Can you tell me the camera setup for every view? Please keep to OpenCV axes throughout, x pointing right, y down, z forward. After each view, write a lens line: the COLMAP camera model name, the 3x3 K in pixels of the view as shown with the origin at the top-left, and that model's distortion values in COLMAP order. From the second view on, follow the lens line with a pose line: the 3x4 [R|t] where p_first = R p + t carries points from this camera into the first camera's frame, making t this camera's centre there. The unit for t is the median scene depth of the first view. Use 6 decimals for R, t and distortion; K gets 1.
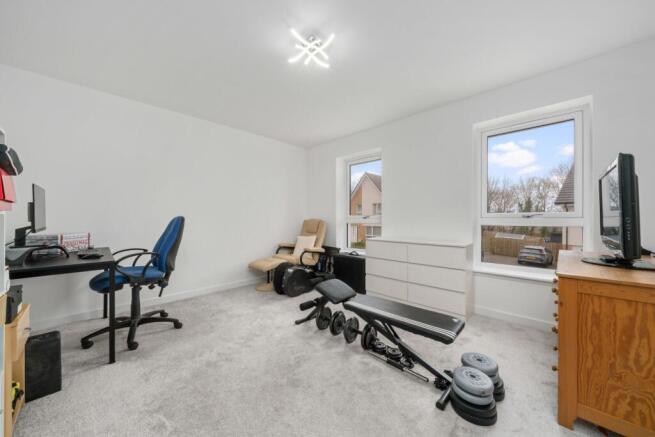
lens RADIAL K [[232.0, 0, 328.3], [0, 232.0, 217.5], [0, 0, 1]] dist [-0.000135, -0.000060]
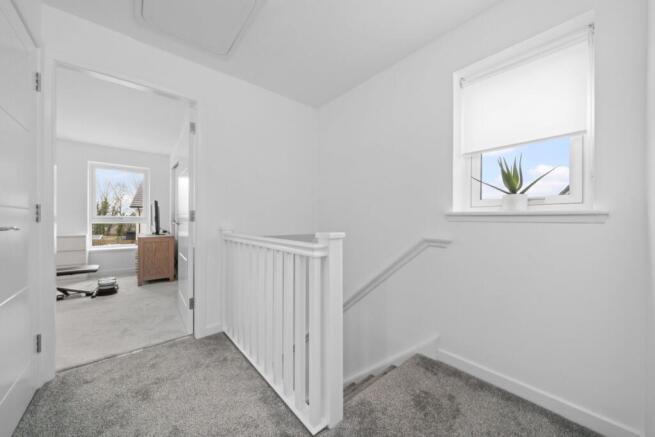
lens RADIAL K [[232.0, 0, 328.3], [0, 232.0, 218.6], [0, 0, 1]] dist [-0.000135, -0.000060]
pose [[0.087396, 0.000837, 0.996173, -0.078058], [-0.002580, 0.999996, -0.000614, 0.000549], [-0.996170, -0.002516, 0.087398, -0.076459]]
